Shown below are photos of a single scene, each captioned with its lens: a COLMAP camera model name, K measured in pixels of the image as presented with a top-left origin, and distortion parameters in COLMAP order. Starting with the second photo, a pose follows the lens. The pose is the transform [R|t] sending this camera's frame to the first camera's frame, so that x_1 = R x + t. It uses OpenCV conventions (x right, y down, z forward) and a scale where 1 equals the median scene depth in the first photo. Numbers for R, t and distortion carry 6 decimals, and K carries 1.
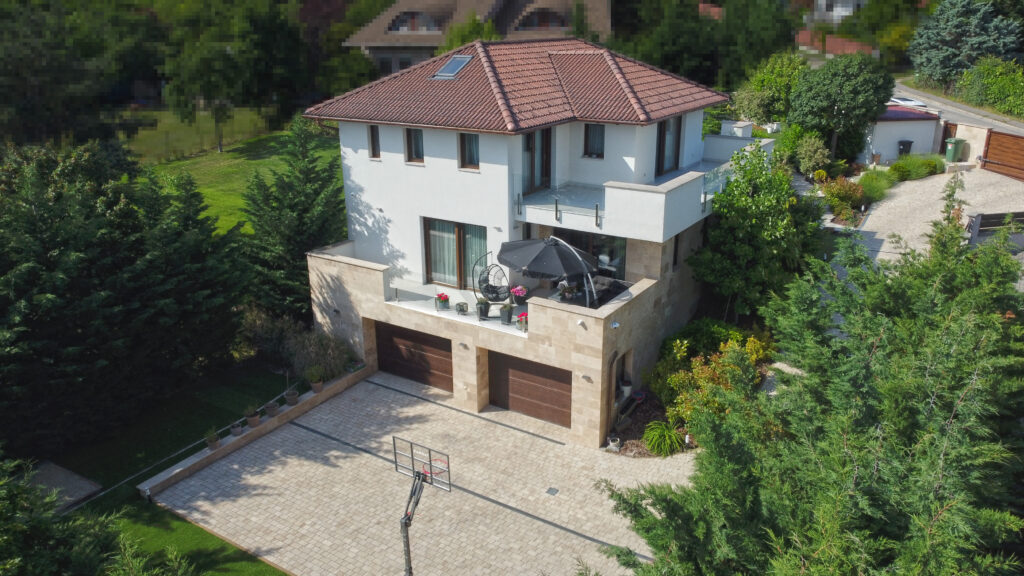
lens RADIAL K [[764.3, 0, 511.8], [0, 764.3, 293.1], [0, 0, 1]] dist [0.002181, -0.001084]
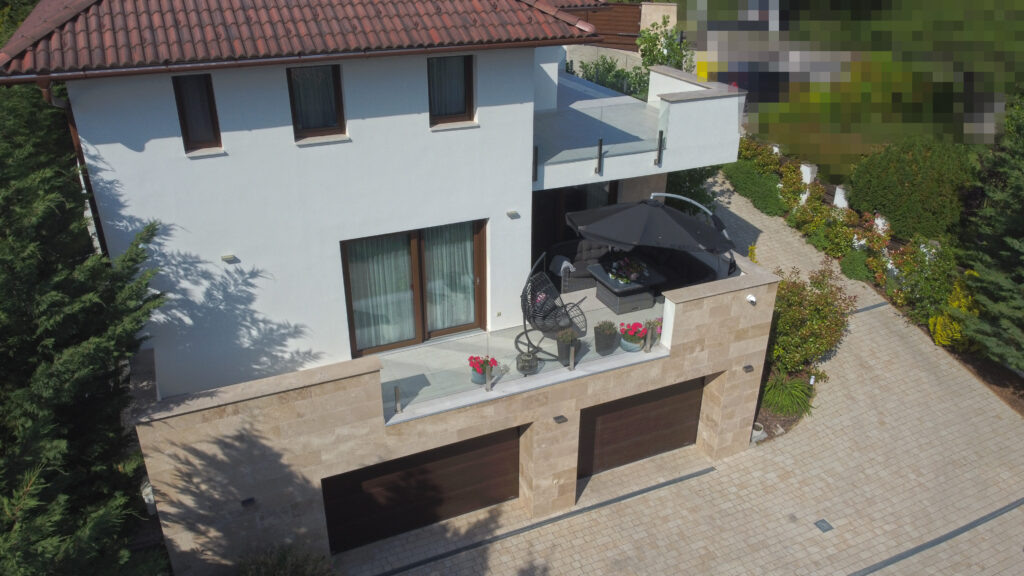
lens RADIAL K [[764.3, 0, 511.5], [0, 764.3, 279.0], [0, 0, 1]] dist [0.002181, -0.001084]
pose [[0.541343, -0.356152, 0.761645, -0.440314], [0.277068, 0.930822, 0.238333, -0.162596], [-0.793839, 0.082007, 0.602573, 0.598063]]
